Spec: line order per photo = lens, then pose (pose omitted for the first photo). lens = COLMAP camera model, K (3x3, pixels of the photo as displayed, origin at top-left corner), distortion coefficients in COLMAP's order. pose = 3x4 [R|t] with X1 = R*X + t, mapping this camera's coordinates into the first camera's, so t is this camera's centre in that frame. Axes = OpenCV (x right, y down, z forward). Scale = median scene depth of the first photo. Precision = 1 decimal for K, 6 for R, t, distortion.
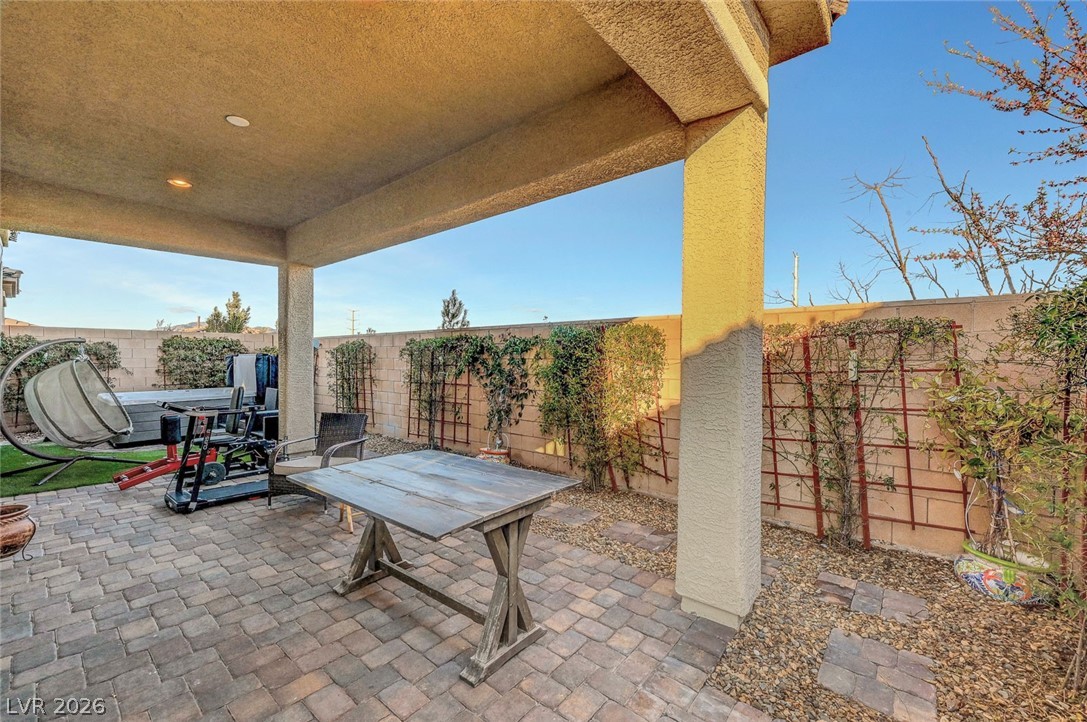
lens RADIAL K [[438.6, 0, 548.3], [0, 438.6, 362.3], [0, 0, 1]] dist [0.001167, 0.000362]
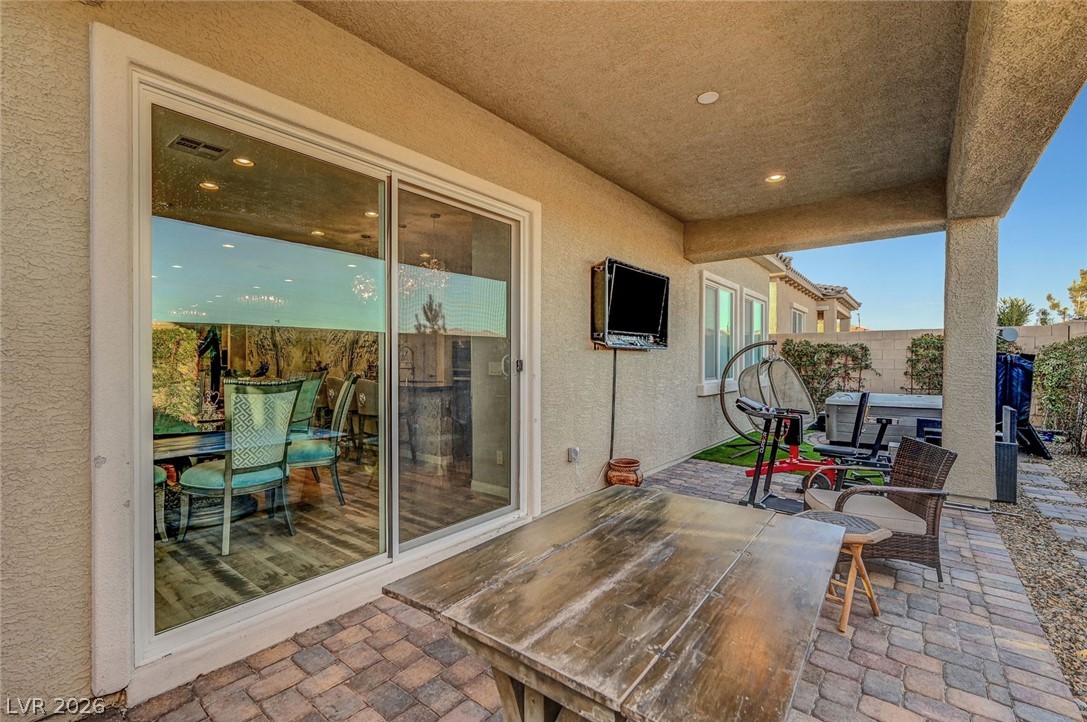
lens RADIAL K [[471.1, 0, 548.8], [0, 471.1, 365.0], [0, 0, 1]] dist [0.000275, 0.000070]
pose [[0.023466, 0.010251, -0.999672, 0.278621], [-0.012016, 0.999878, 0.009971, 0.005852], [0.999652, 0.011778, 0.023586, 0.645690]]
